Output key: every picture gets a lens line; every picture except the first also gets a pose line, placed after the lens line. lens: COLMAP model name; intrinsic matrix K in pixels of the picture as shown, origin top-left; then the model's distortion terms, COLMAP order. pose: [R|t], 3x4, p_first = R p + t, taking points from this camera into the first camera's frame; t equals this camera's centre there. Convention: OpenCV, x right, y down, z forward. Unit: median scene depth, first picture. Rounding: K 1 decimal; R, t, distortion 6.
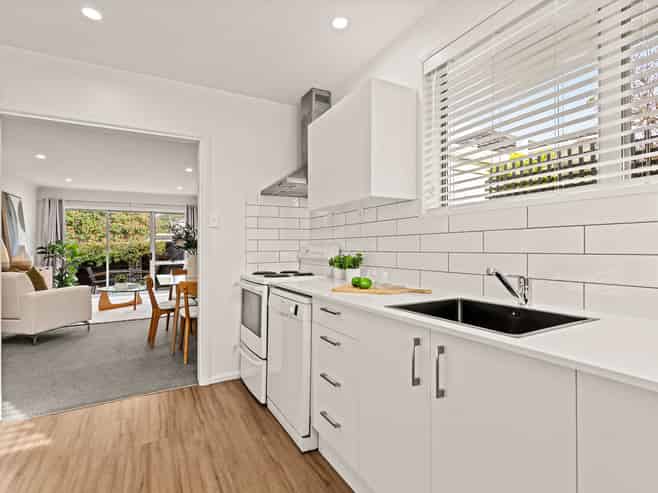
lens RADIAL K [[335.4, 0, 332.5], [0, 335.4, 238.8], [0, 0, 1]] dist [-0.002320, 0.001527]
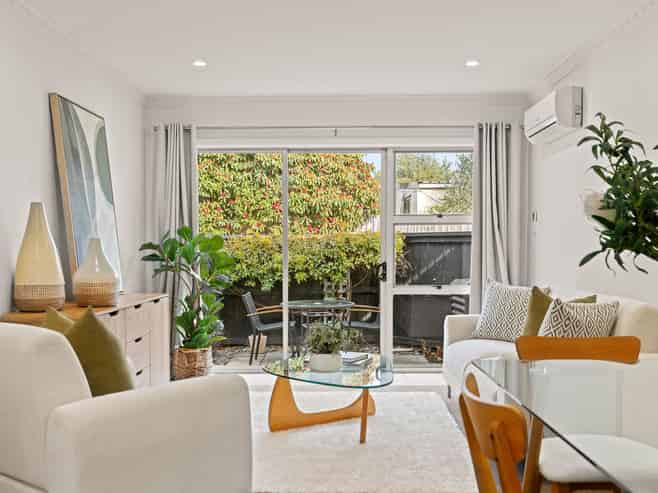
lens RADIAL K [[645.8, 0, 328.7], [0, 645.8, 246.2], [0, 0, 1]] dist [0.015611, 0.000000]
pose [[0.875079, 0.007598, -0.483921, -0.239869], [0.001932, 0.999814, 0.019191, 0.010184], [0.483977, -0.017728, 0.874901, 0.333873]]
